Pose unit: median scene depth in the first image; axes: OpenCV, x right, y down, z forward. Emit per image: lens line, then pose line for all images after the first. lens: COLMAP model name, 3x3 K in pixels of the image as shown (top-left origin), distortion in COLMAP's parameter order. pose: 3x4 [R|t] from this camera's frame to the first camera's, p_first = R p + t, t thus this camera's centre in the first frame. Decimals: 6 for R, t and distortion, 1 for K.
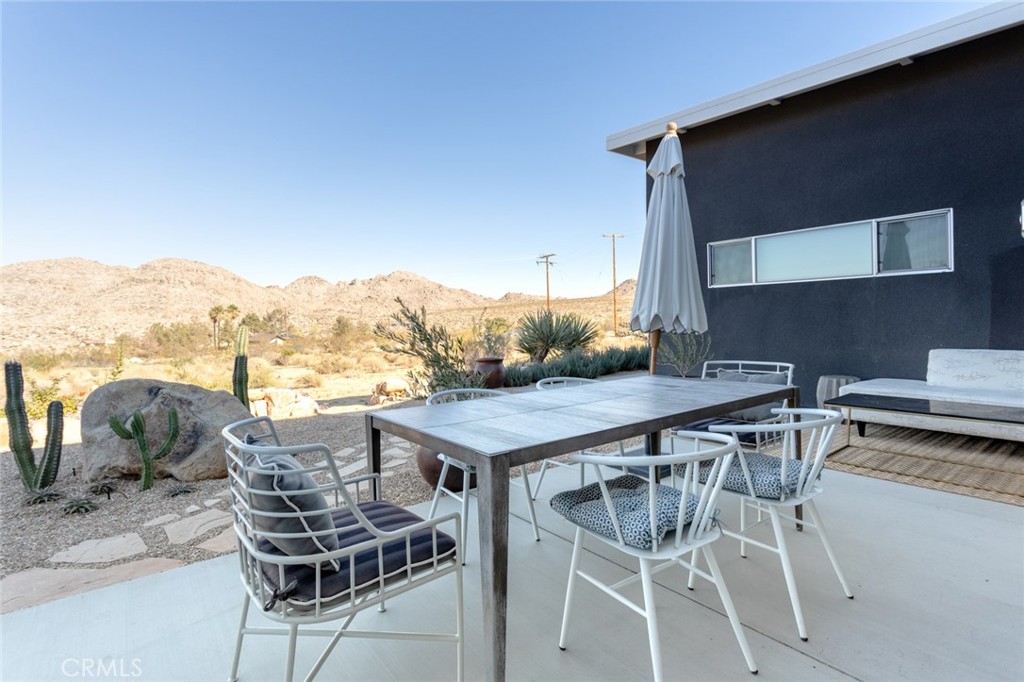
lens RADIAL K [[487.2, 0, 506.3], [0, 487.2, 325.0], [0, 0, 1]] dist [0.002985, 0.000646]
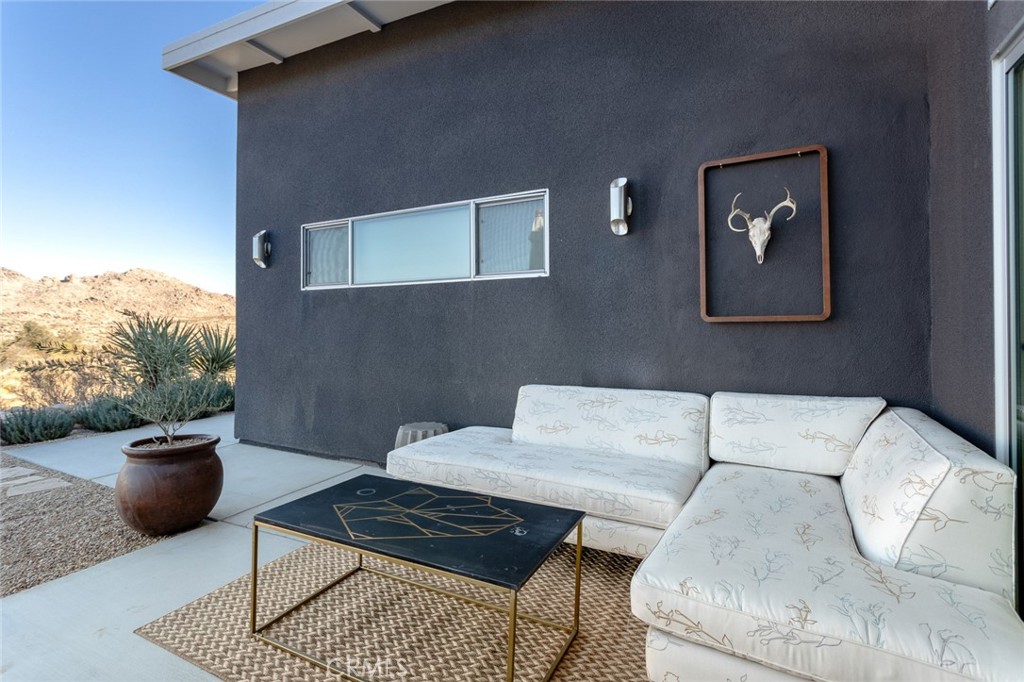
lens RADIAL K [[487.2, 0, 506.3], [0, 487.2, 325.0], [0, 0, 1]] dist [0.002985, 0.000646]
pose [[0.908038, 0.022499, 0.418283, 0.507593], [-0.011797, 0.999534, -0.028156, -0.015417], [-0.418722, 0.020632, 0.907880, 0.341326]]
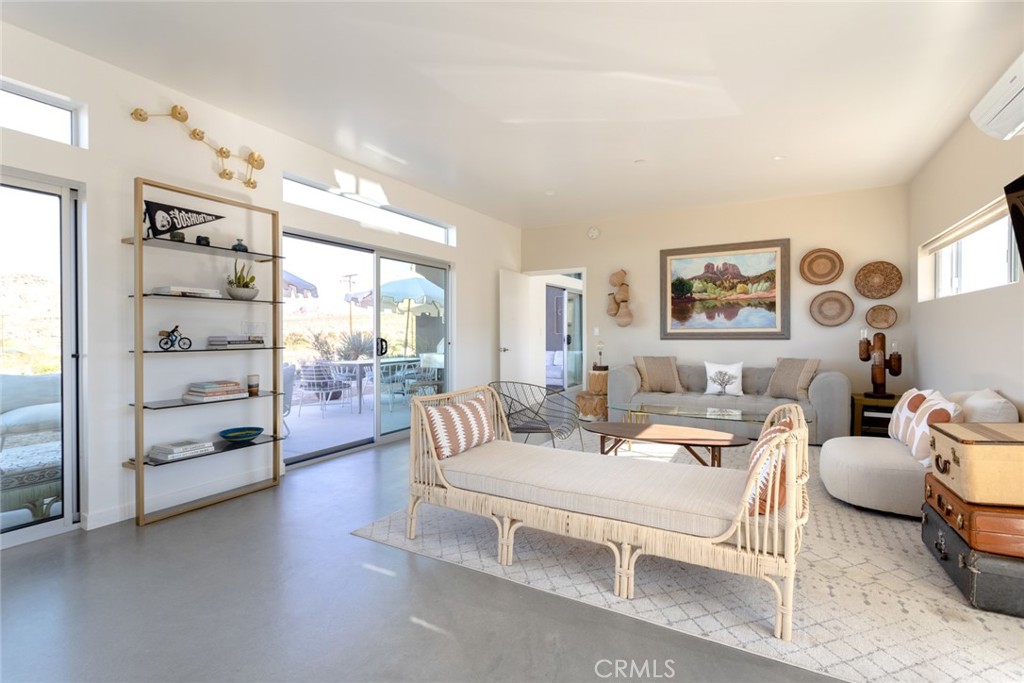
lens RADIAL K [[481.1, 0, 508.2], [0, 481.1, 335.1], [0, 0, 1]] dist [0.002468, 0.000392]
pose [[0.917239, 0.015018, 0.398053, -0.205582], [-0.009819, 0.999838, -0.015097, 0.006545], [-0.398216, 0.009939, 0.917238, -1.277235]]
